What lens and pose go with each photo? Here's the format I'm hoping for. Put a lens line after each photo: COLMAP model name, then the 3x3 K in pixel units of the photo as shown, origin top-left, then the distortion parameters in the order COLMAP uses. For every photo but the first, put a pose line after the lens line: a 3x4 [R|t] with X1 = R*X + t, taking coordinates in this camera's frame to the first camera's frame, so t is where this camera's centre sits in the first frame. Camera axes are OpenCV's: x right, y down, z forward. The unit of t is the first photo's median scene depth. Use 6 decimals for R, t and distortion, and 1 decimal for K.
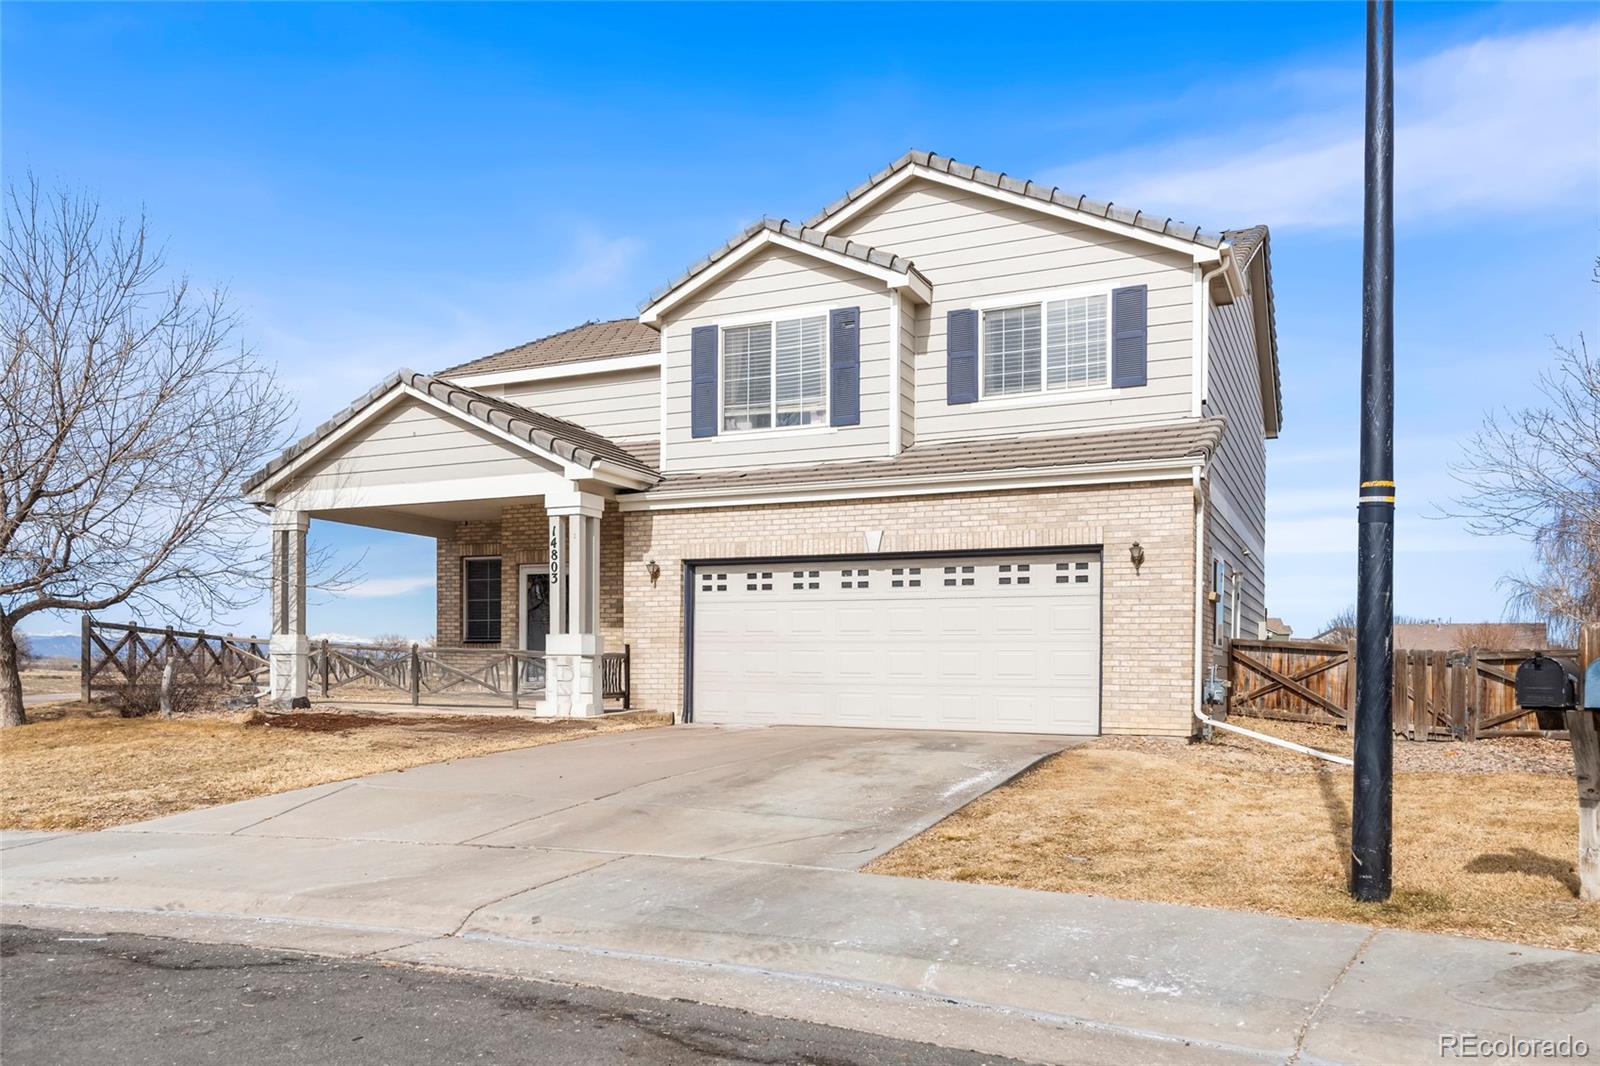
lens RADIAL K [[1061.3, 0, 799.9], [0, 1061.3, 650.2], [0, 0, 1]] dist [-0.000935, -0.000784]
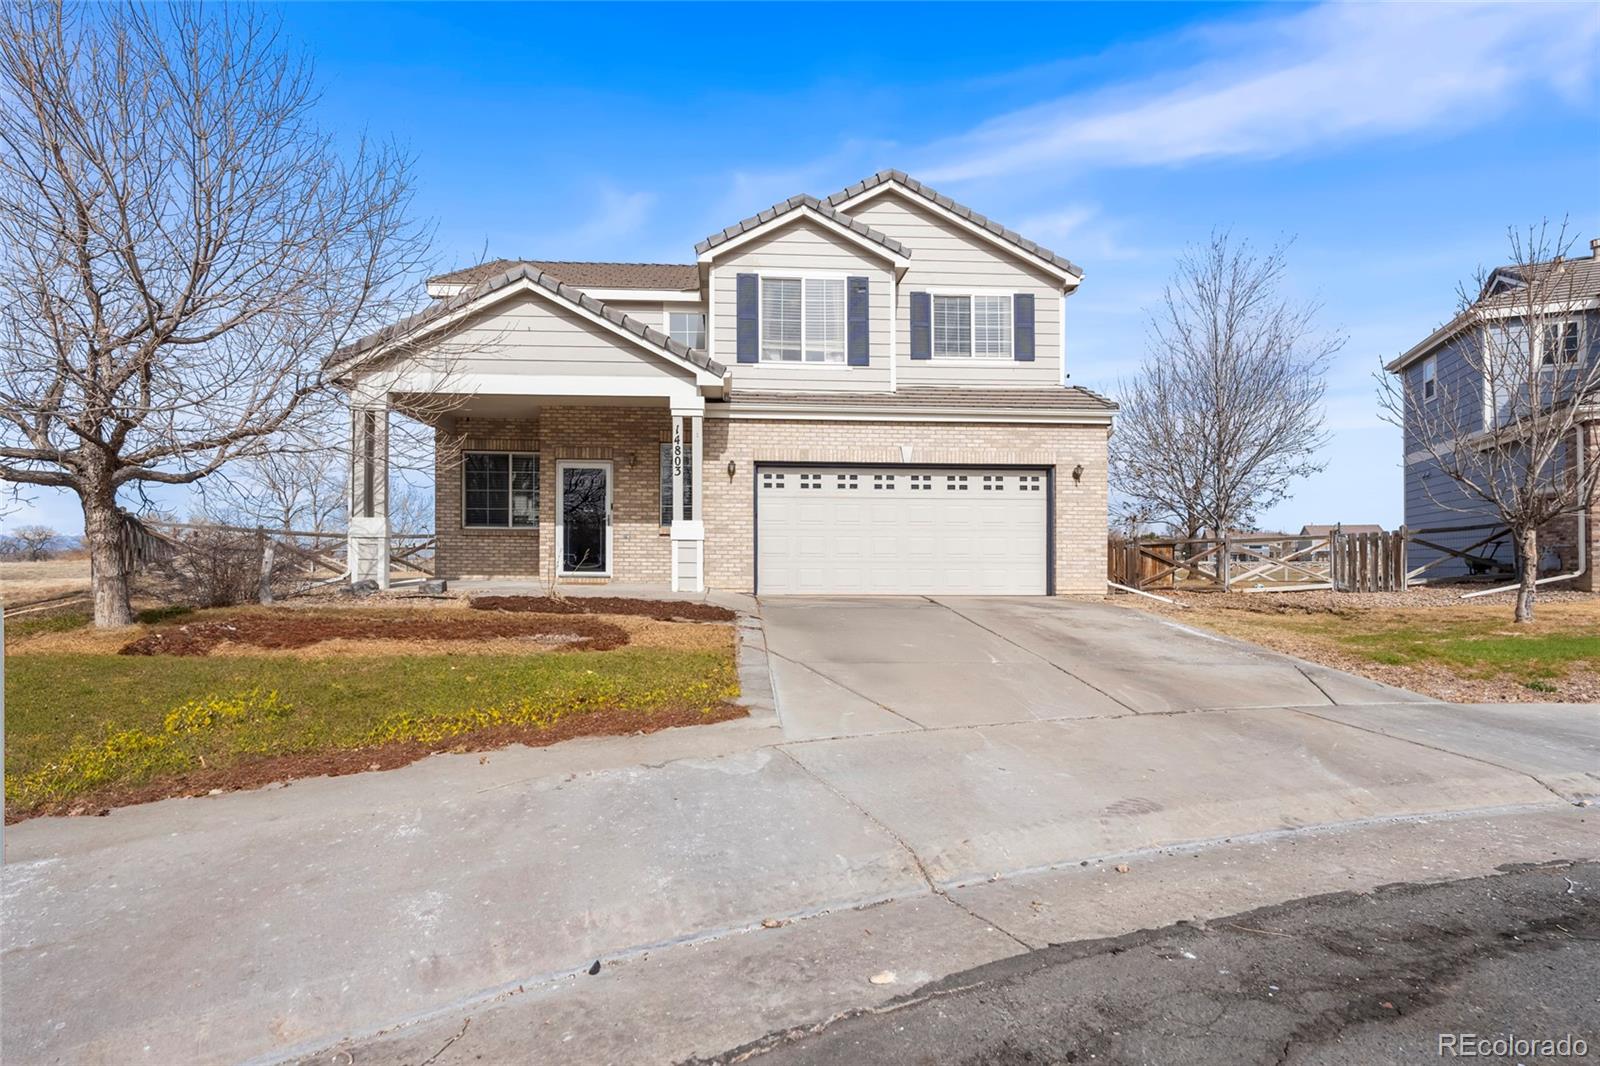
lens RADIAL K [[725.1, 0, 800.0], [0, 725.1, 533.0], [0, 0, 1]] dist [-0.010103, -0.000127]
pose [[0.898181, 0.007598, 0.439559, -0.417501], [-0.002365, 0.999920, -0.012450, 0.006968], [-0.439619, 0.010143, 0.898127, 0.228986]]
